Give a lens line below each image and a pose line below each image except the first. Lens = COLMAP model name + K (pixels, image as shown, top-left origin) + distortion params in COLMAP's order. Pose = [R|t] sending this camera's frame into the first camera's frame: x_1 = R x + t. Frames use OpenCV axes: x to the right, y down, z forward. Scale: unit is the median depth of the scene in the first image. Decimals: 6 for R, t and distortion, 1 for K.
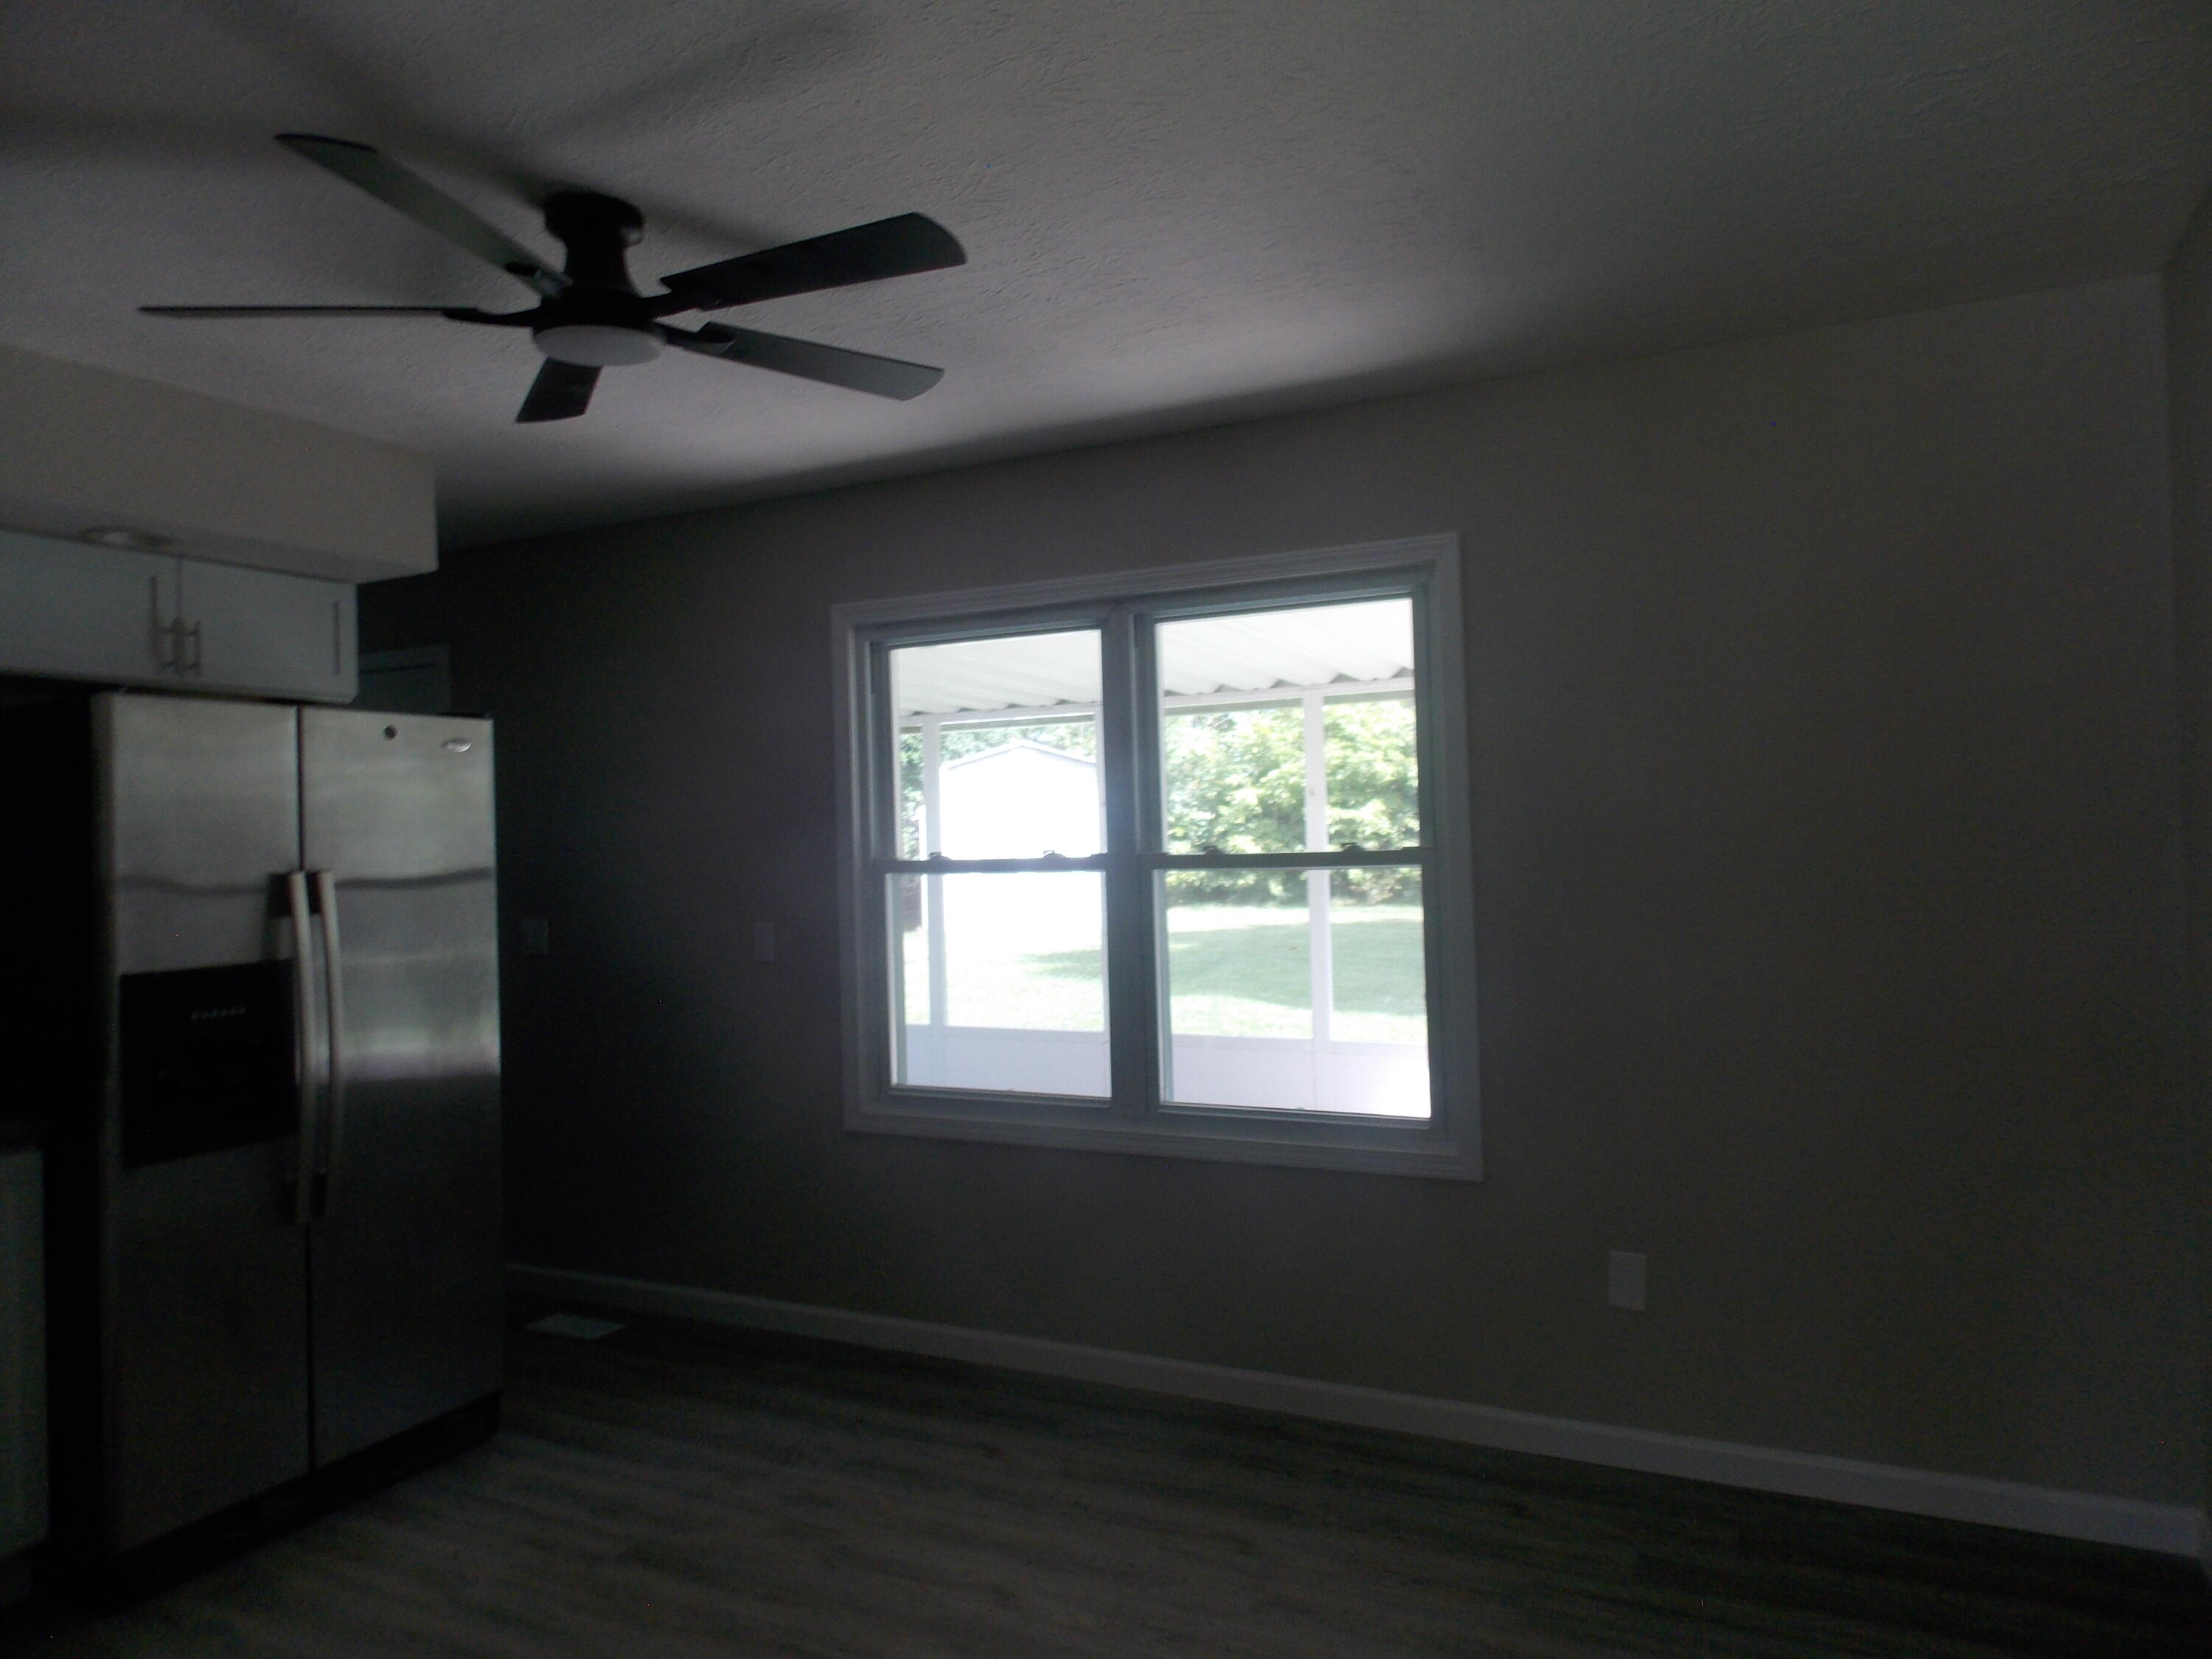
lens RADIAL K [[1471.7, 0, 1106.0], [0, 1471.7, 829.5], [0, 0, 1]] dist [0.007479, 0.005127]
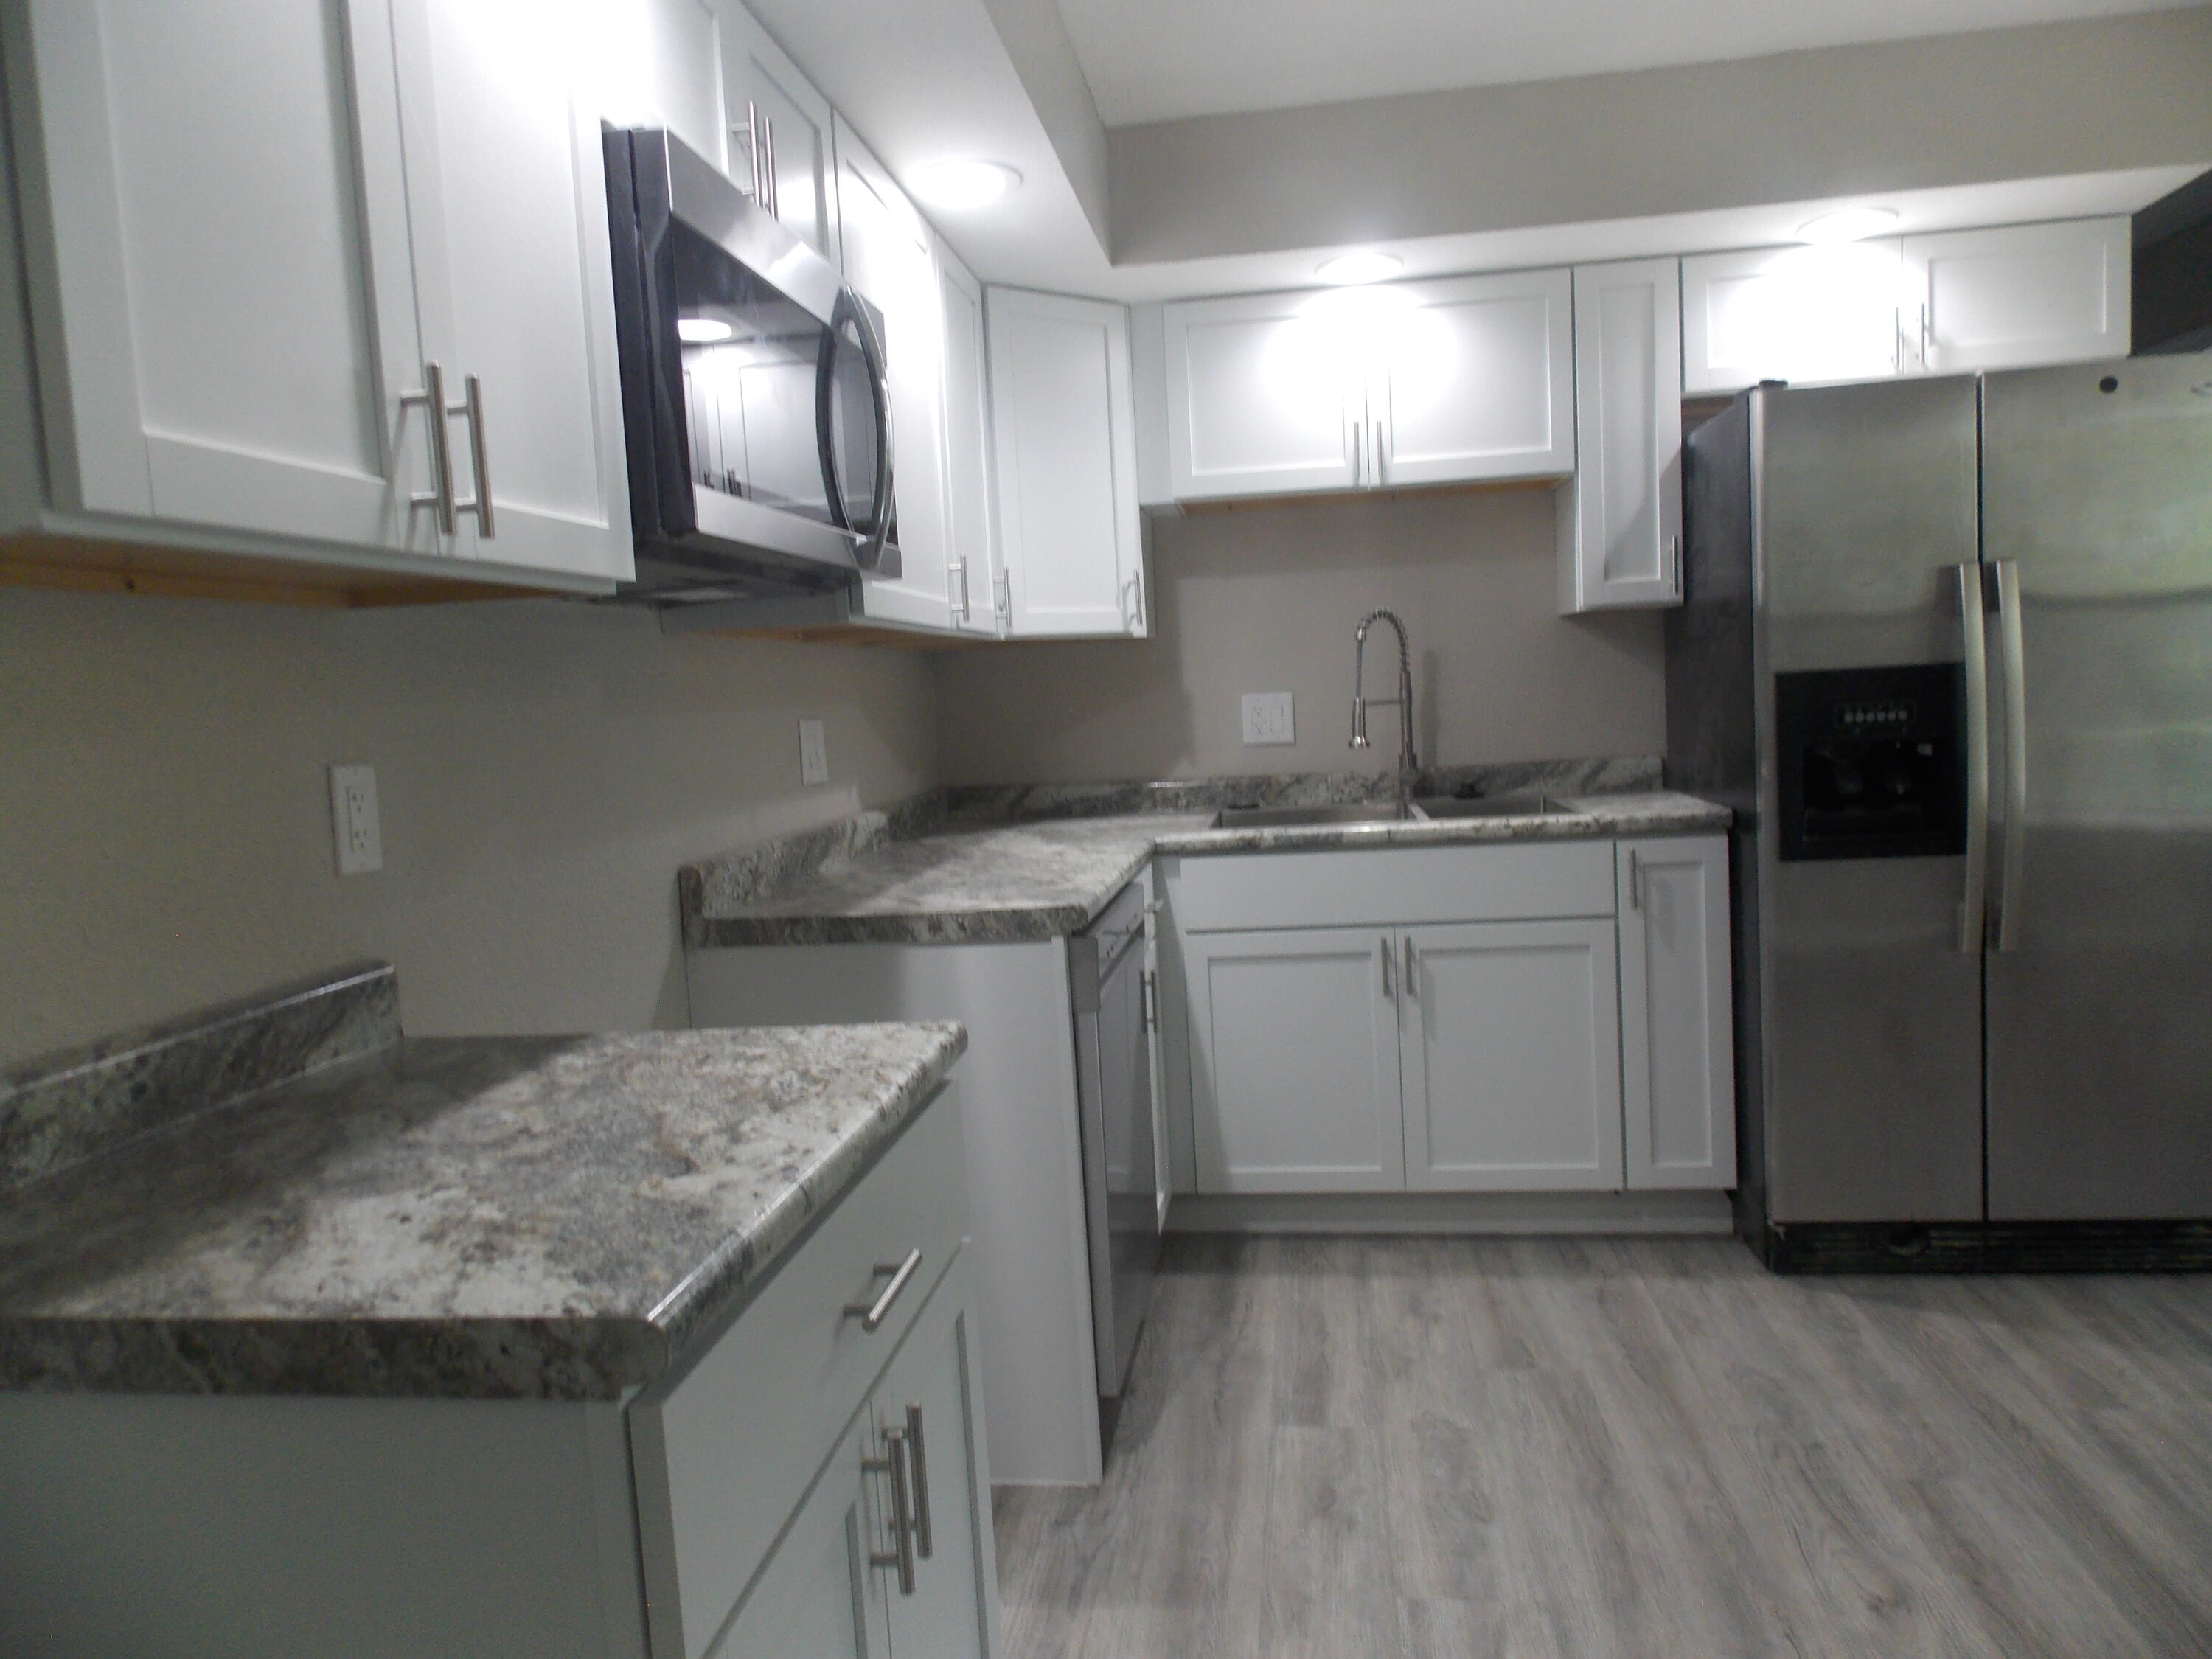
lens RADIAL K [[1467.4, 0, 1105.8], [0, 1467.4, 822.9], [0, 0, 1]] dist [-0.000986, 0.000058]
pose [[0.323149, 0.091204, -0.941943, 0.130666], [0.057534, 0.991611, 0.115751, 0.054206], [0.944598, -0.091599, 0.315190, 0.228169]]
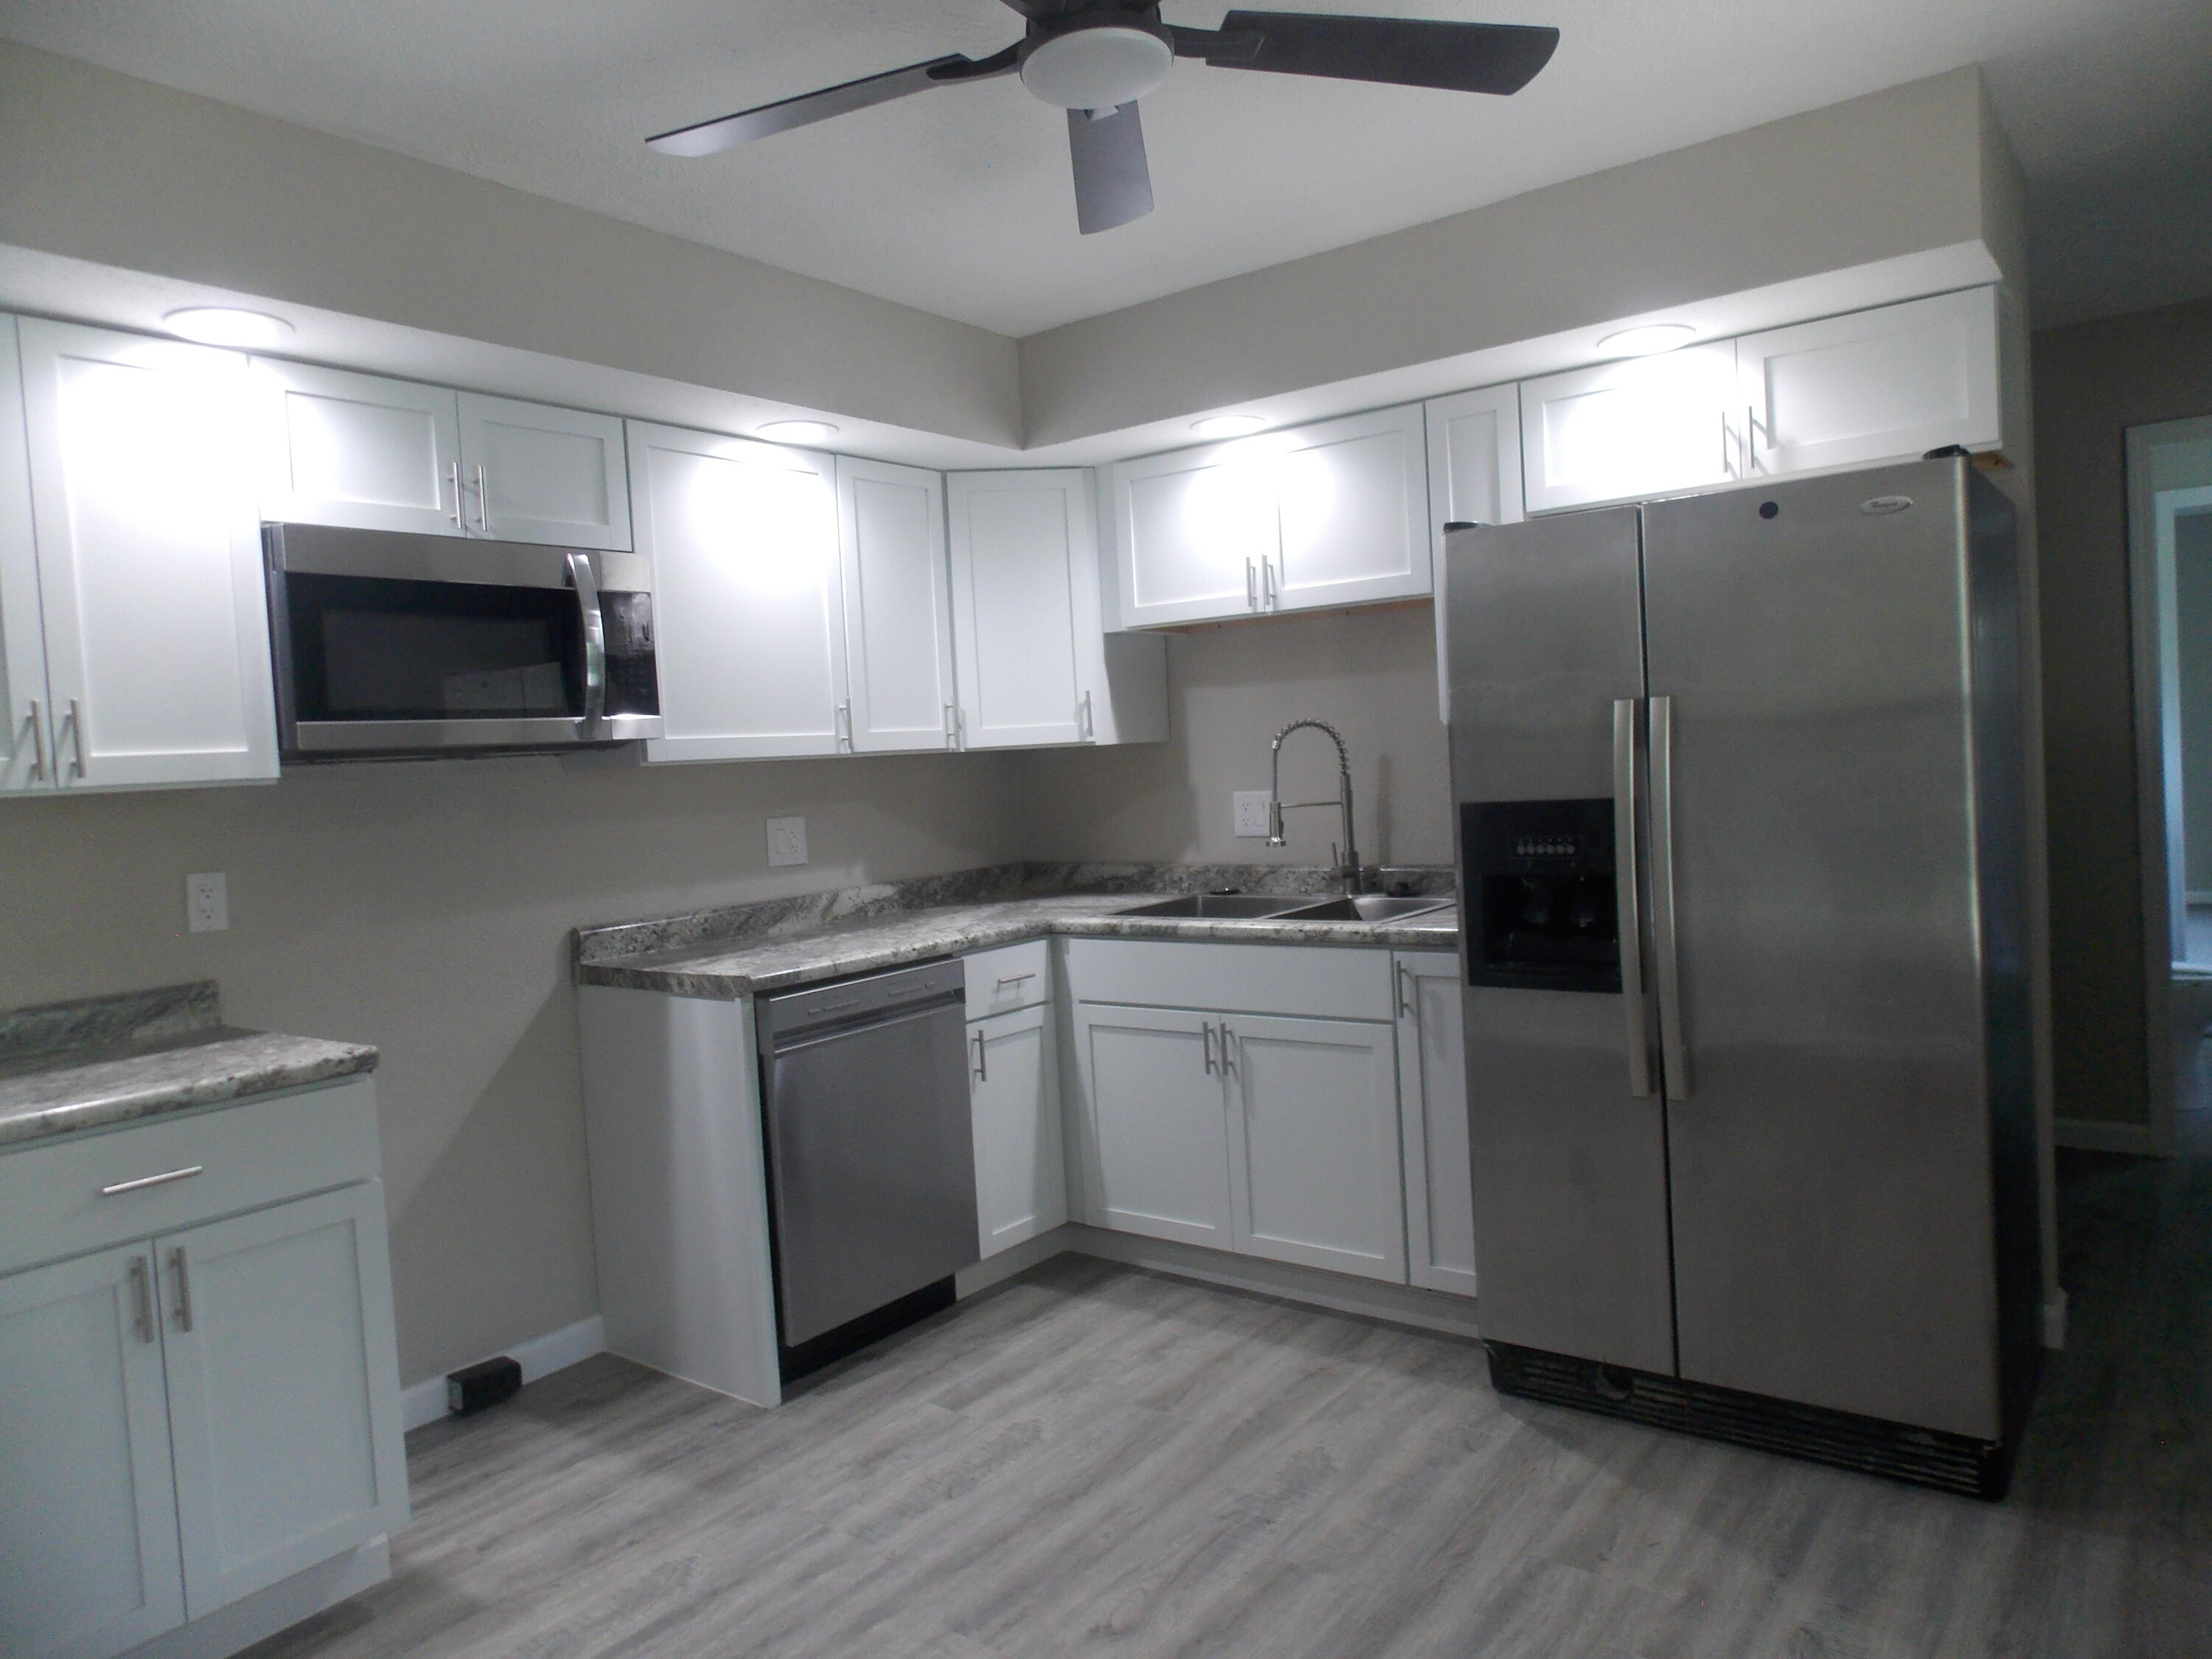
lens RADIAL K [[1467.4, 0, 1105.8], [0, 1467.4, 822.9], [0, 0, 1]] dist [-0.000986, 0.000058]
pose [[-0.181222, 0.080861, -0.980112, 0.373579], [0.069945, 0.995150, 0.069169, 0.021924], [0.980952, -0.056019, -0.185999, 0.888334]]
